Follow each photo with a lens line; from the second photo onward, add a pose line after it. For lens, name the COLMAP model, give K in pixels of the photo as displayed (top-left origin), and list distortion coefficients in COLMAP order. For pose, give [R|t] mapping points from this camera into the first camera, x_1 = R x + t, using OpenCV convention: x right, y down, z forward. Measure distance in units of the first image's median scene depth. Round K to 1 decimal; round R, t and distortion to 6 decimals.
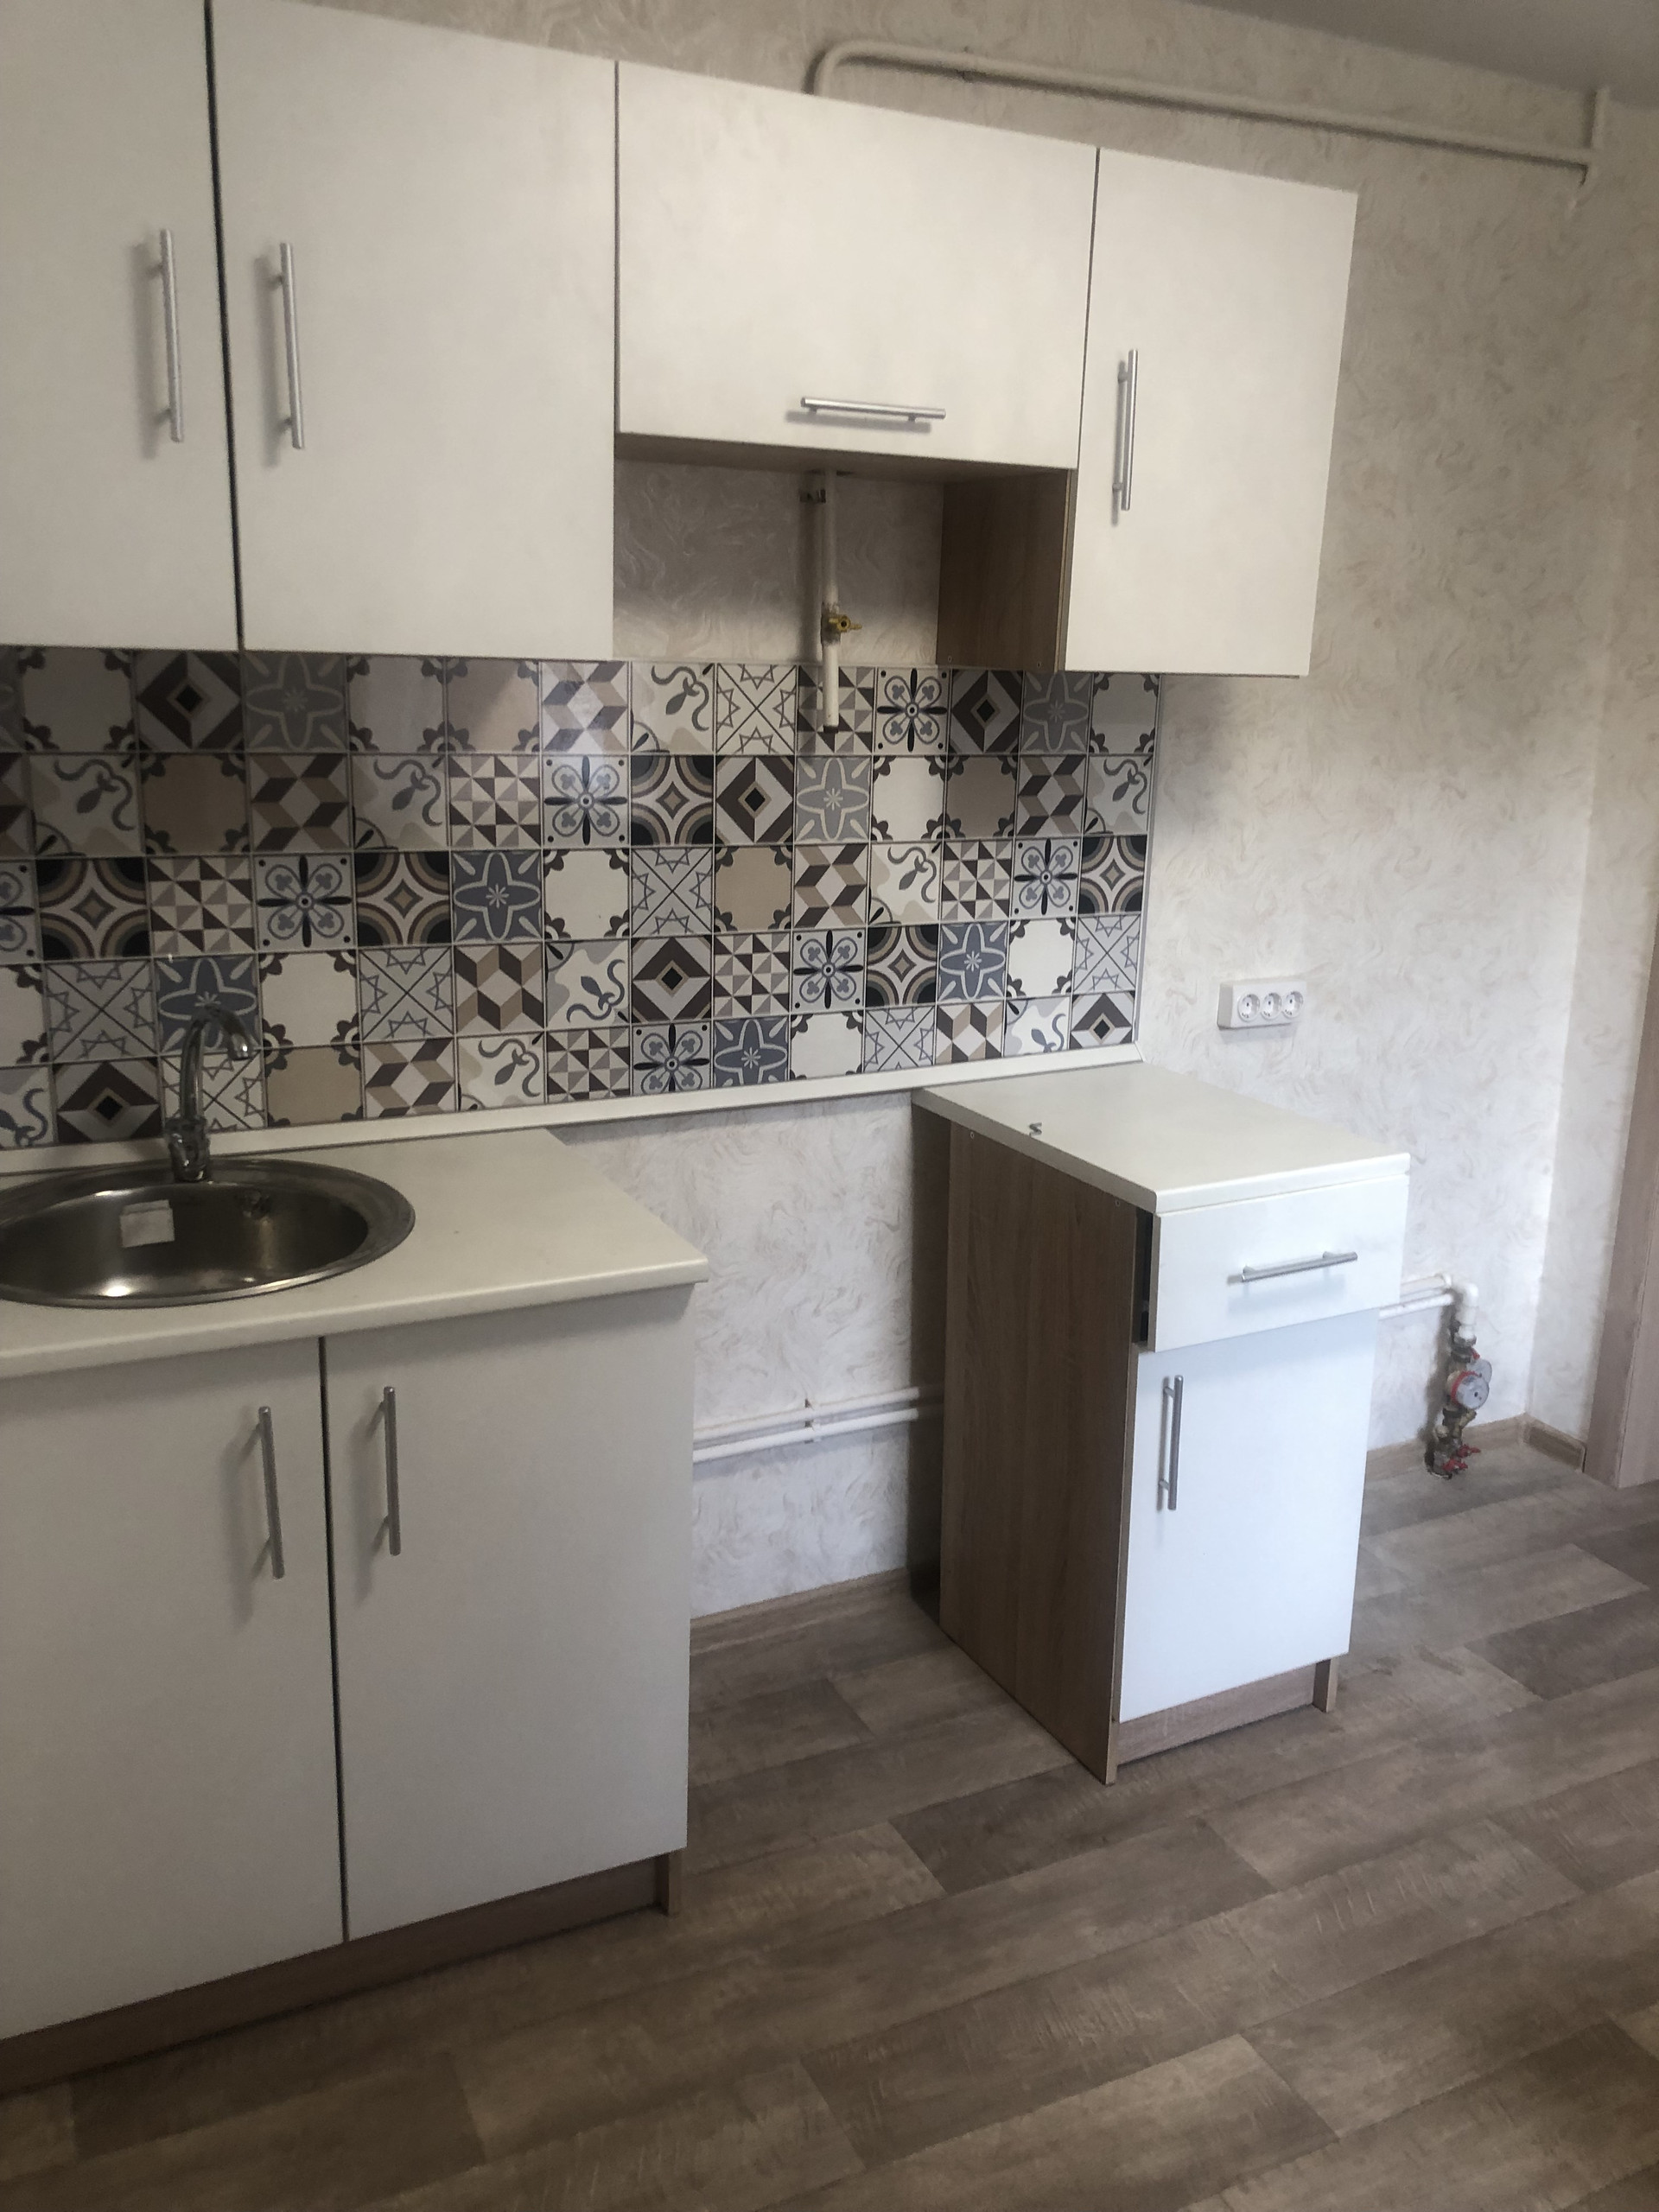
lens RADIAL K [[1832.8, 0, 815.0], [0, 1832.8, 1105.6], [0, 0, 1]] dist [0.041927, -0.042586]
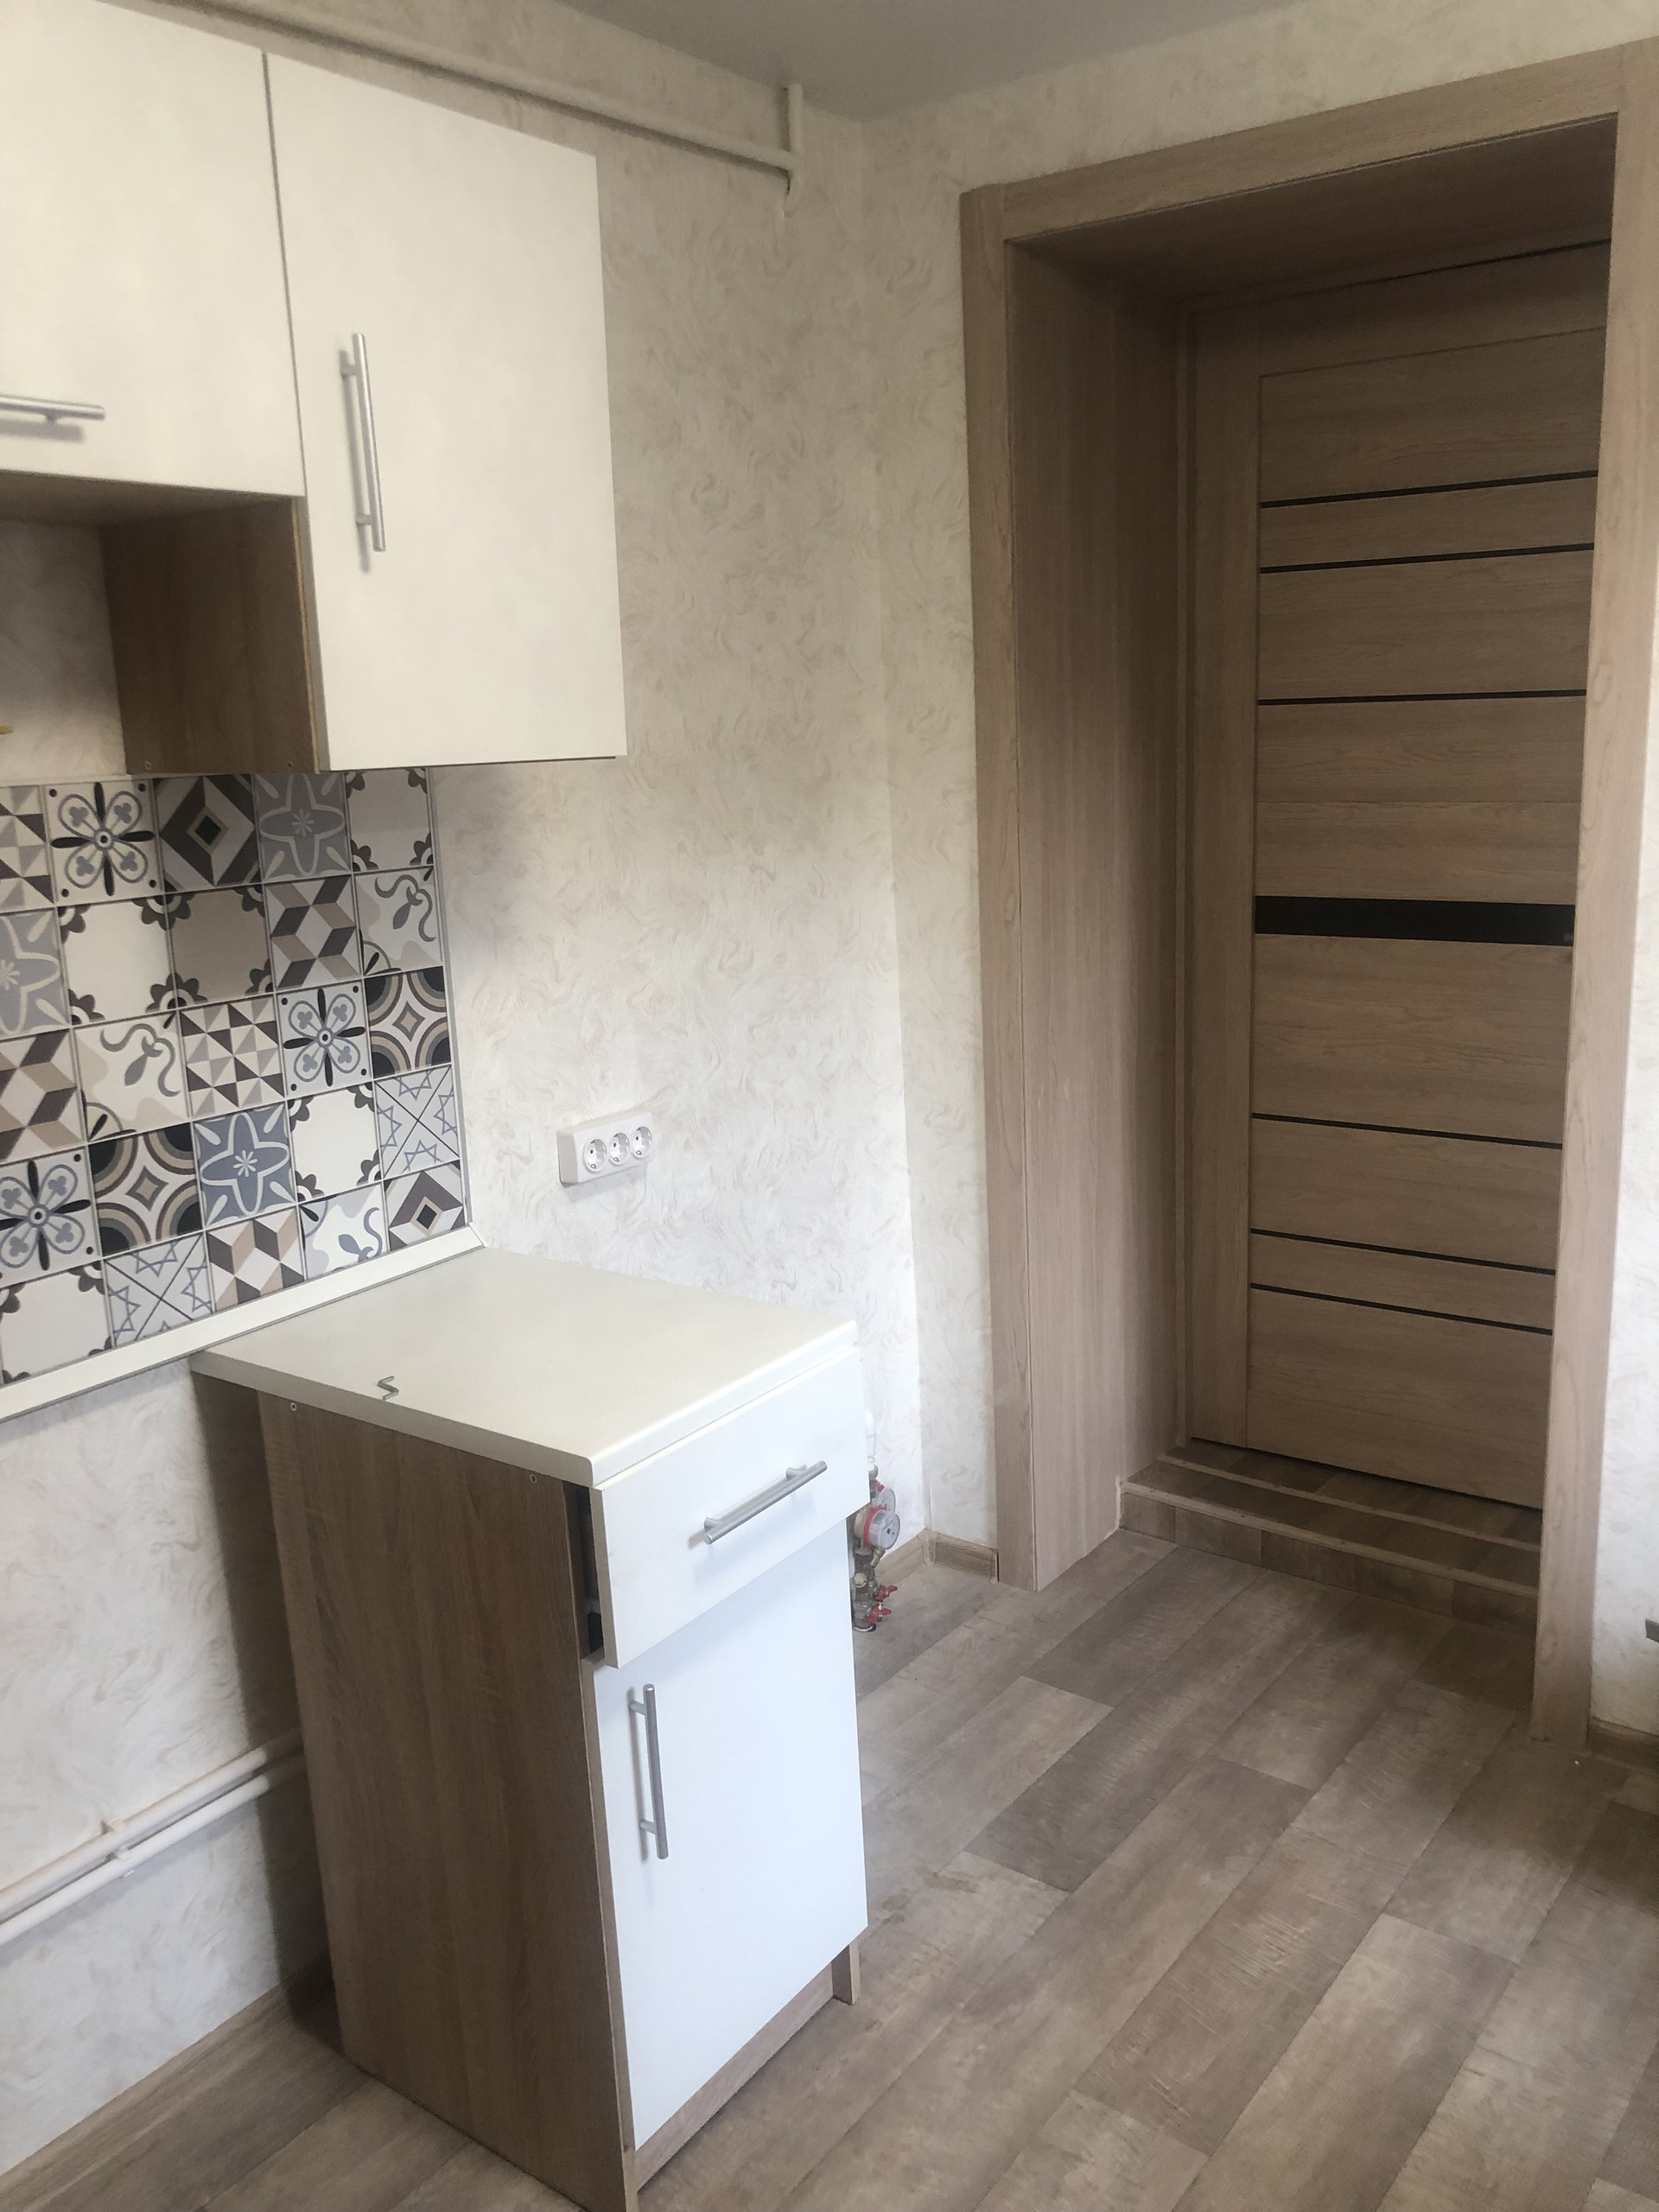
lens RADIAL K [[1832.8, 0, 850.2], [0, 1832.8, 1105.9], [0, 0, 1]] dist [0.041927, -0.042586]
pose [[0.887641, -0.154881, 0.433710, -0.016105], [0.171440, 0.985194, 0.000948, -0.062989], [-0.427436, 0.073514, 0.901052, 0.234128]]
